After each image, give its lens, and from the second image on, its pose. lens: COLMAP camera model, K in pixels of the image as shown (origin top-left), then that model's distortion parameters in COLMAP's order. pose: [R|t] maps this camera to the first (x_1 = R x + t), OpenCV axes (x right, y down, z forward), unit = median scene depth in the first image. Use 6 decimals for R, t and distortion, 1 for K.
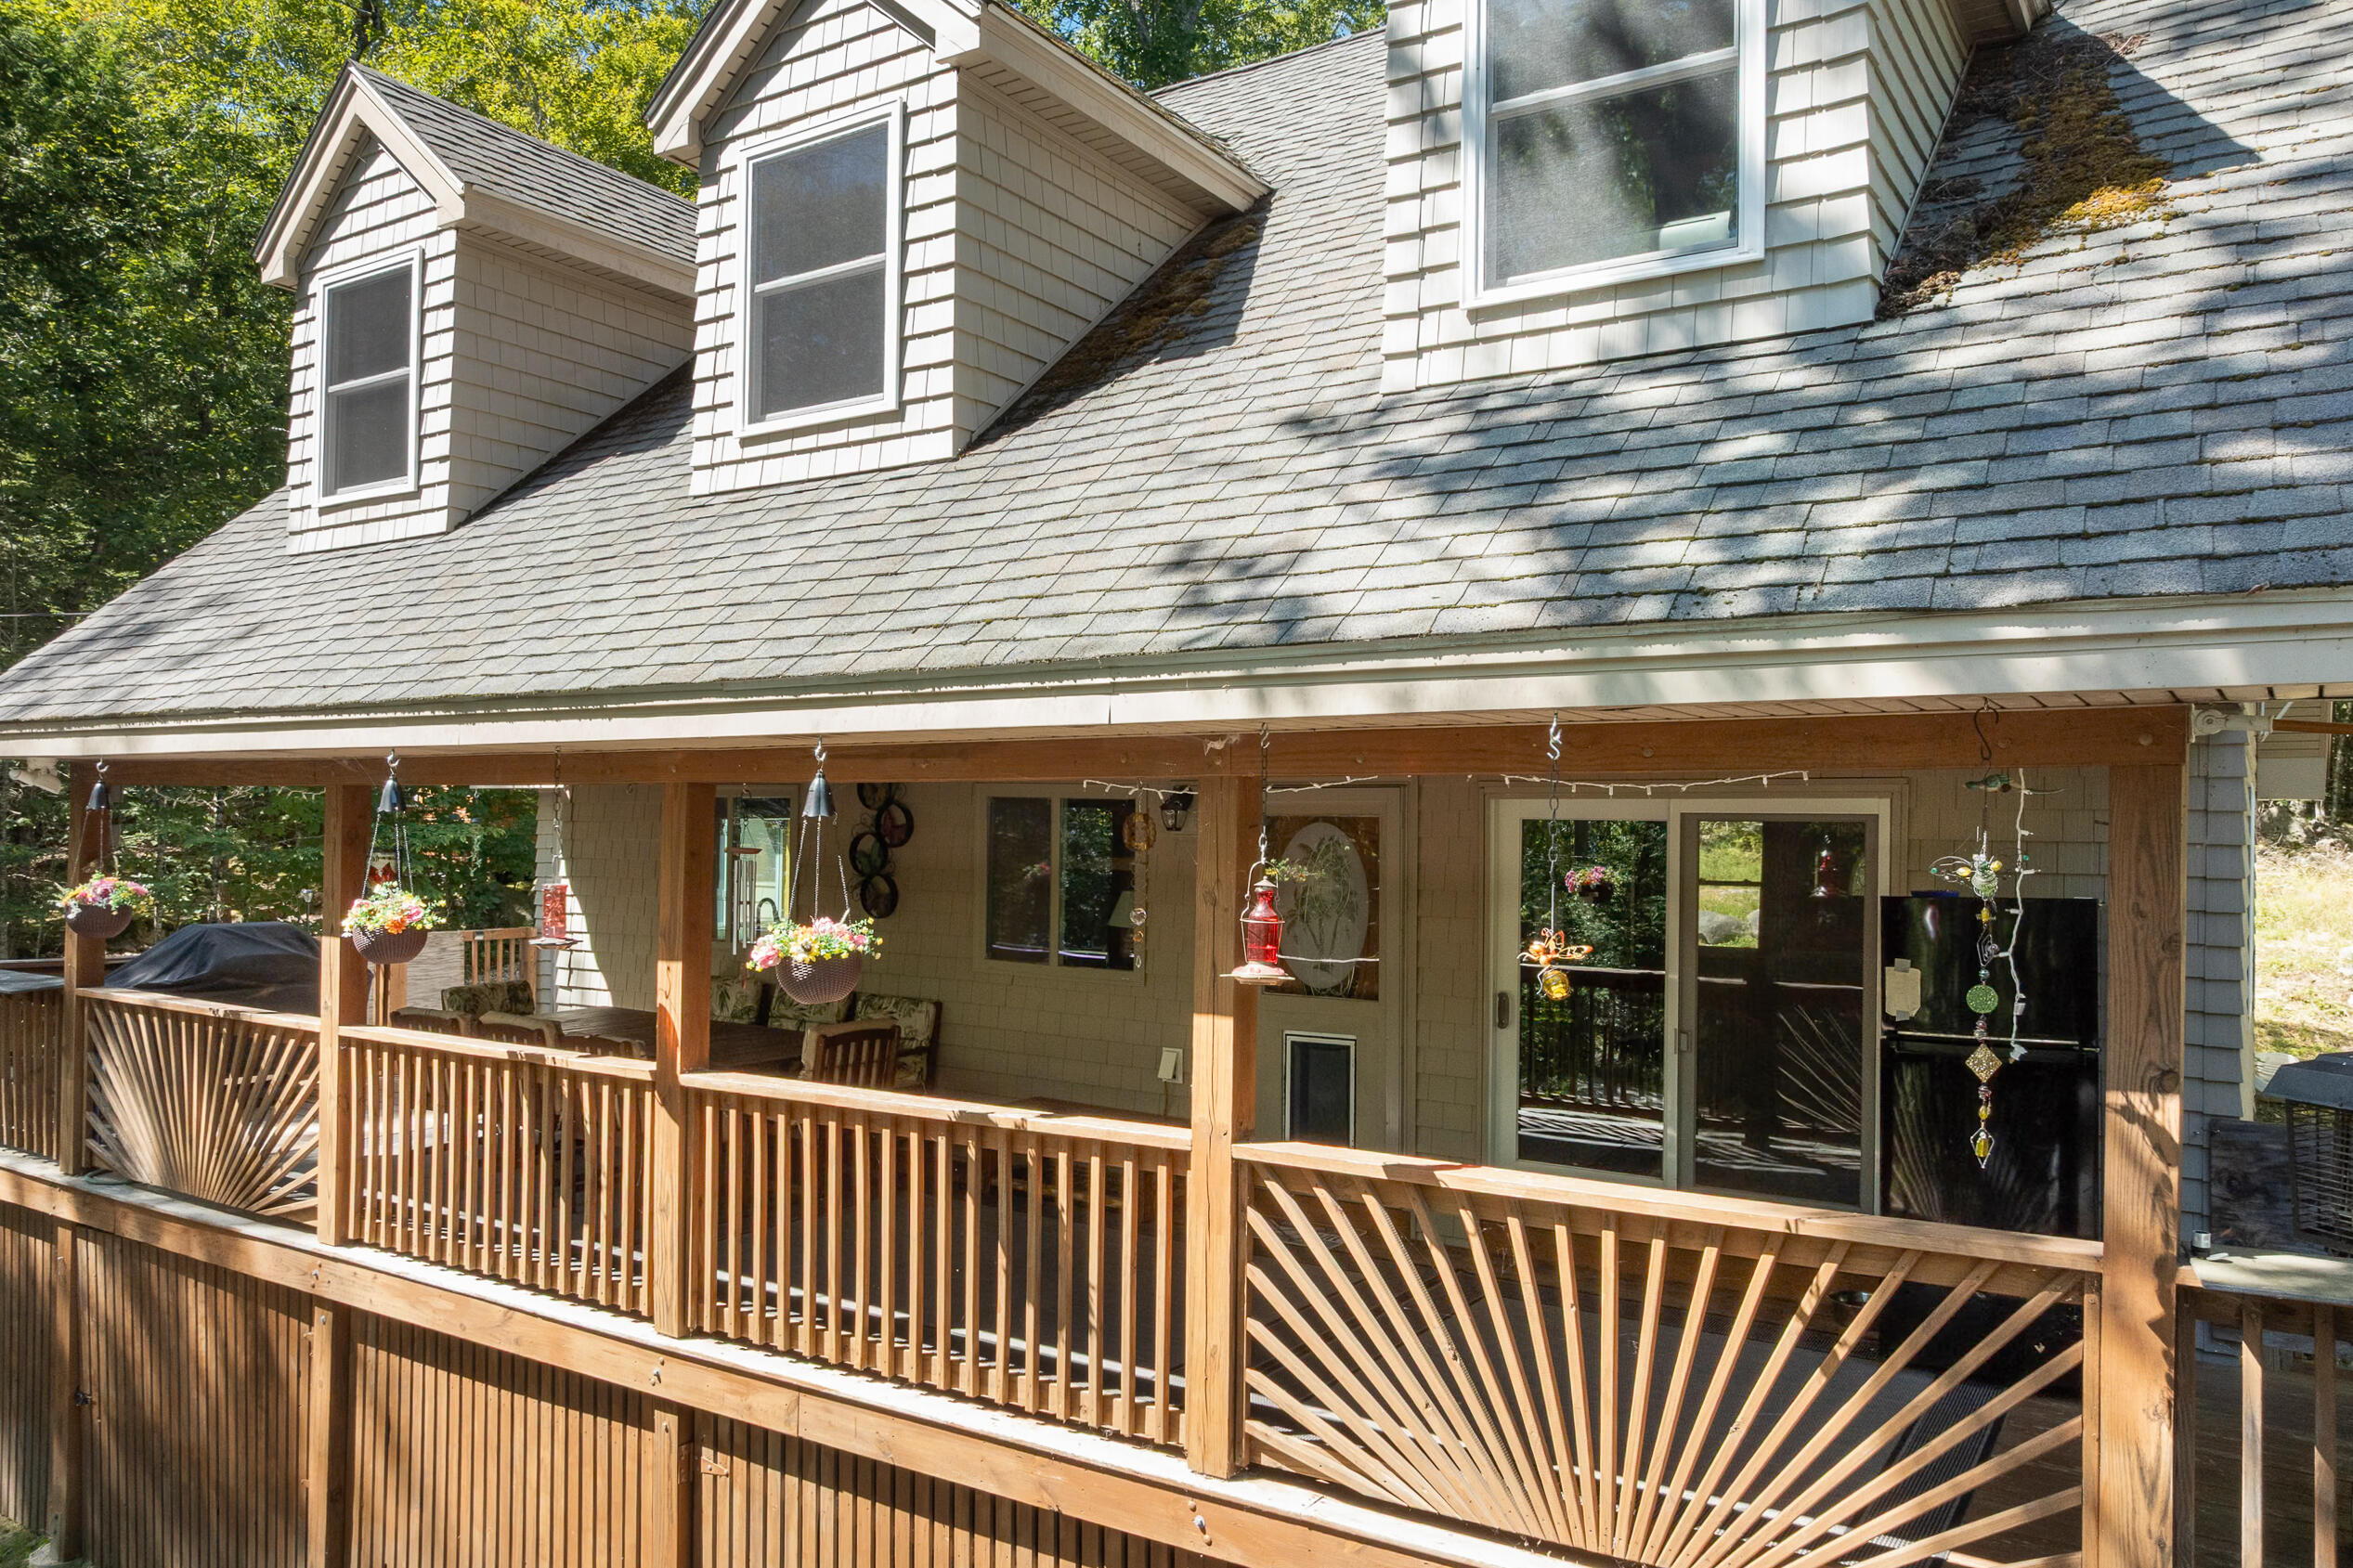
lens RADIAL K [[1664.5, 0, 1176.5], [0, 1664.5, 784.0], [0, 0, 1]] dist [0.001522, -0.003366]
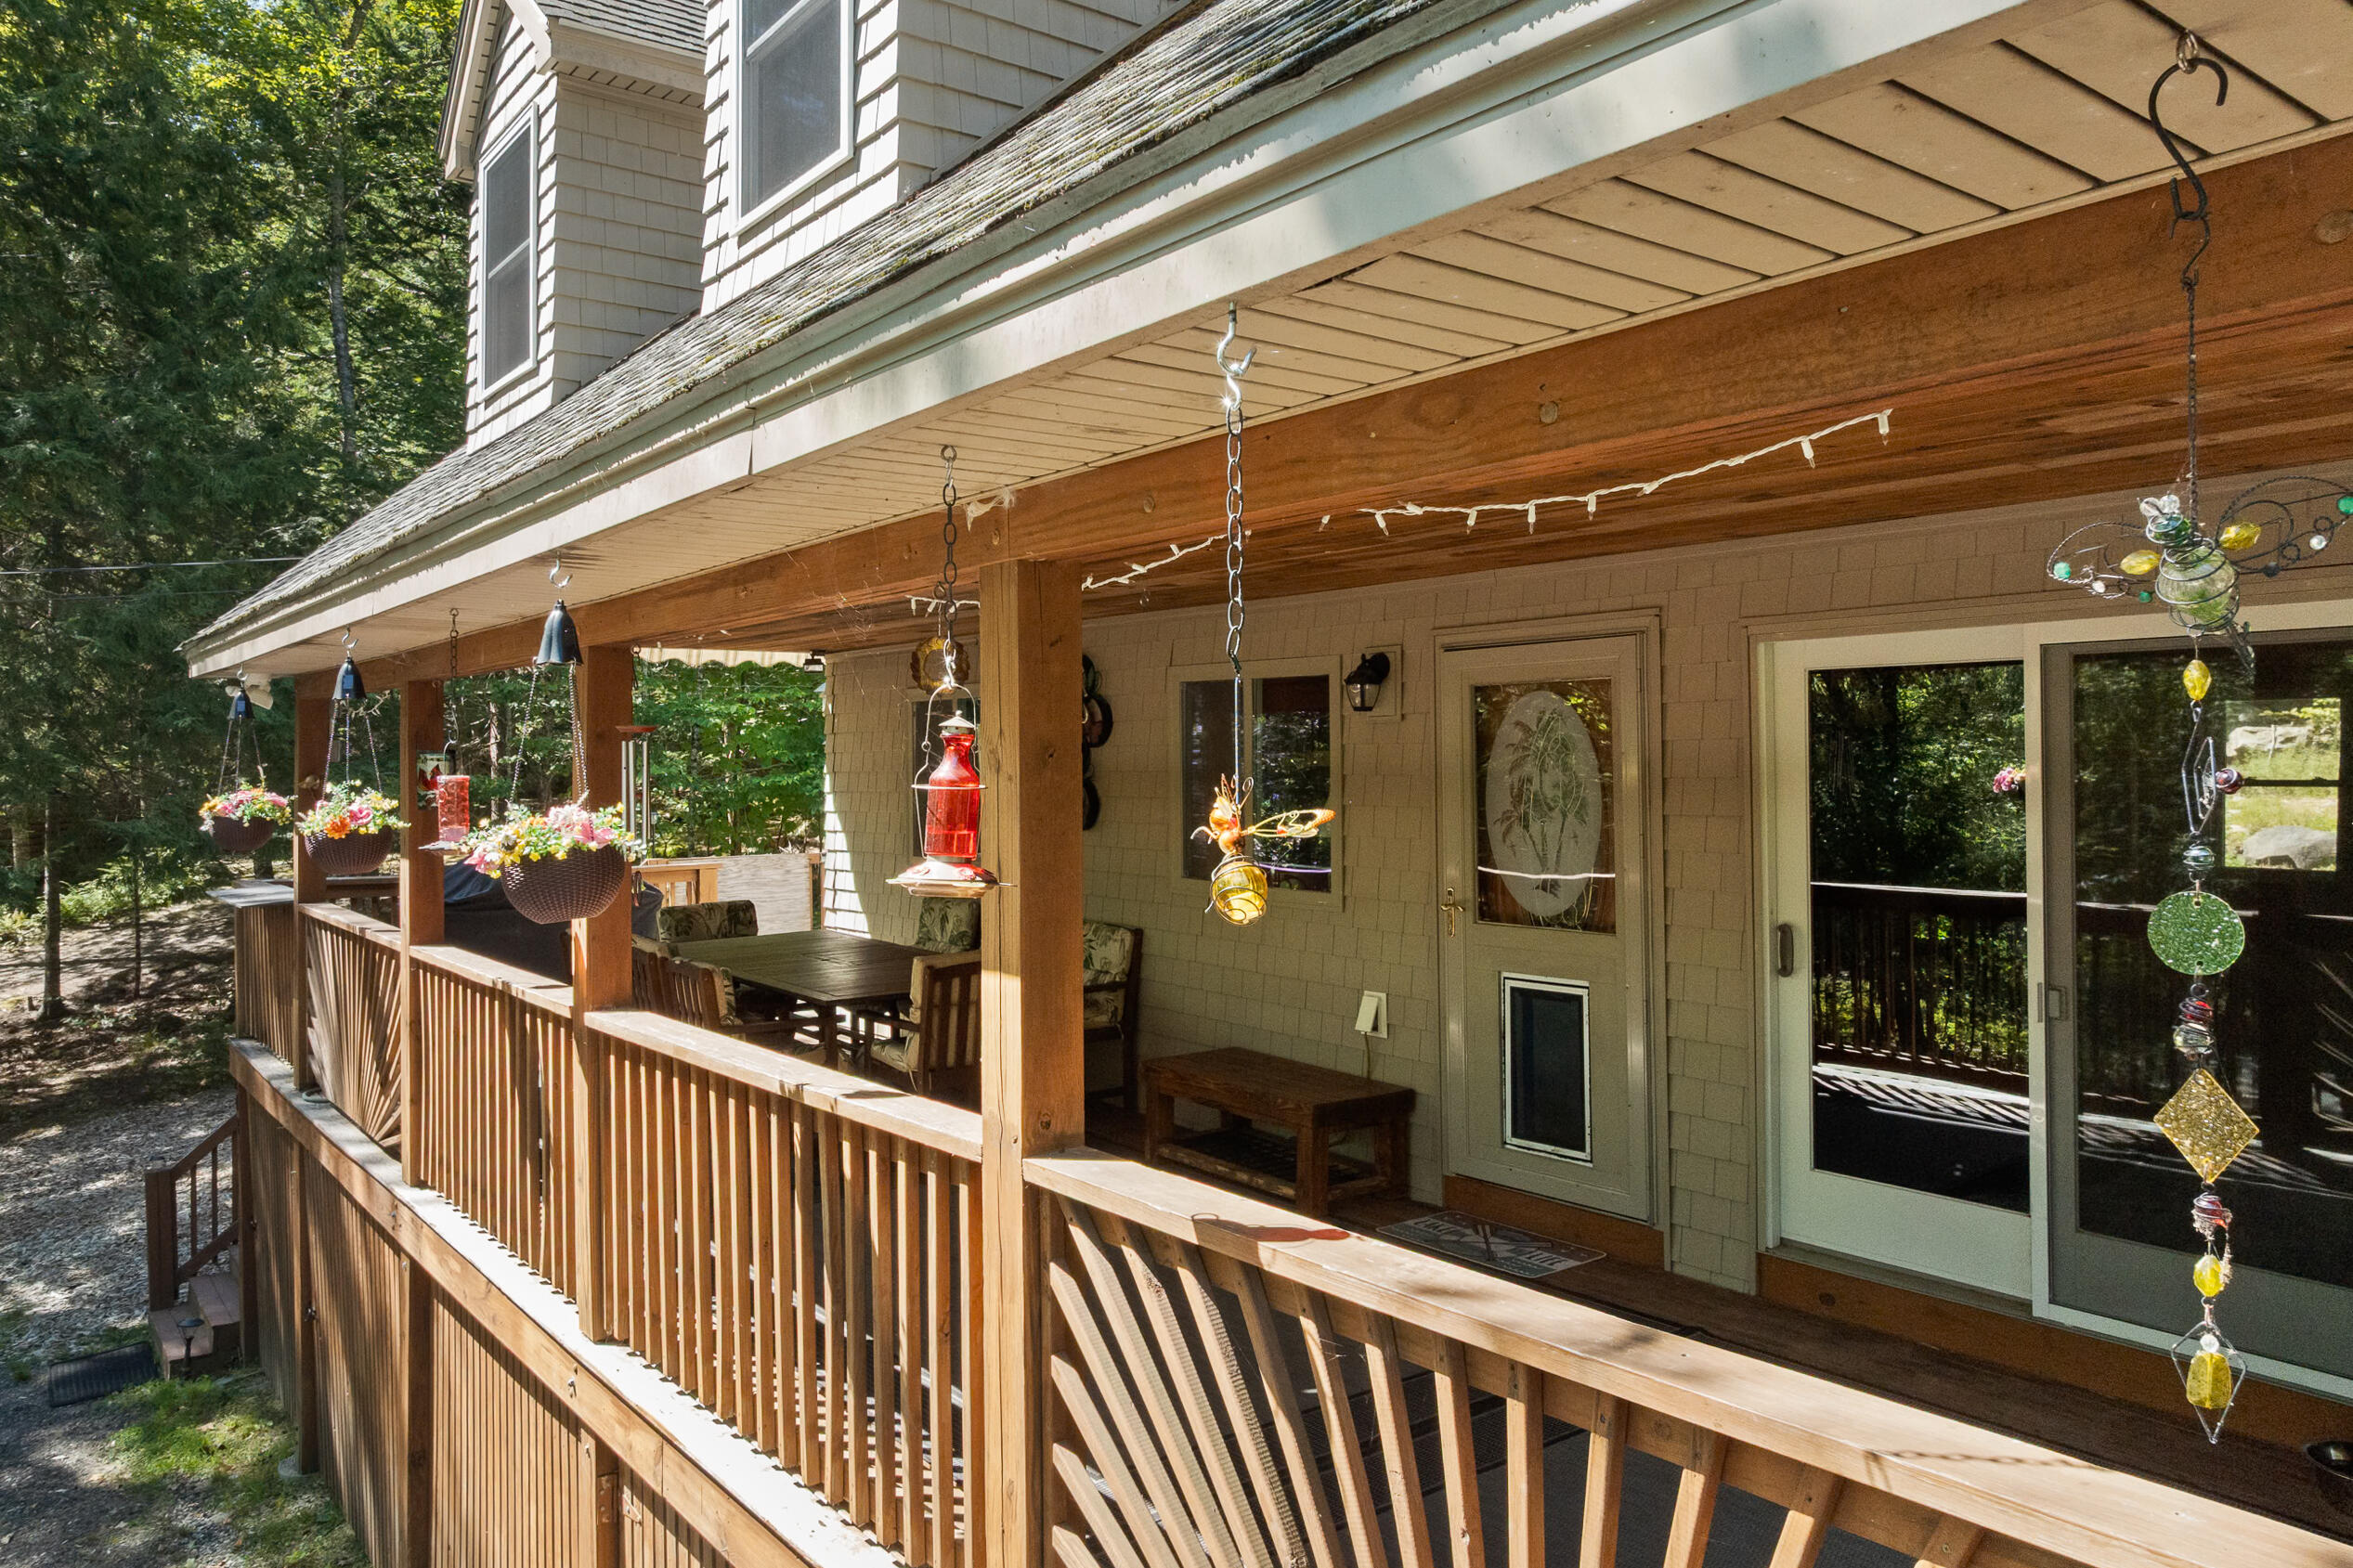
lens RADIAL K [[1627.2, 0, 1174.9], [0, 1627.2, 730.3], [0, 0, 1]] dist [-0.004160, -0.002257]
pose [[0.944337, -0.027535, -0.327825, 0.207770], [0.029589, 0.999561, 0.001279, 0.042749], [0.327646, -0.010908, 0.944737, 0.326788]]
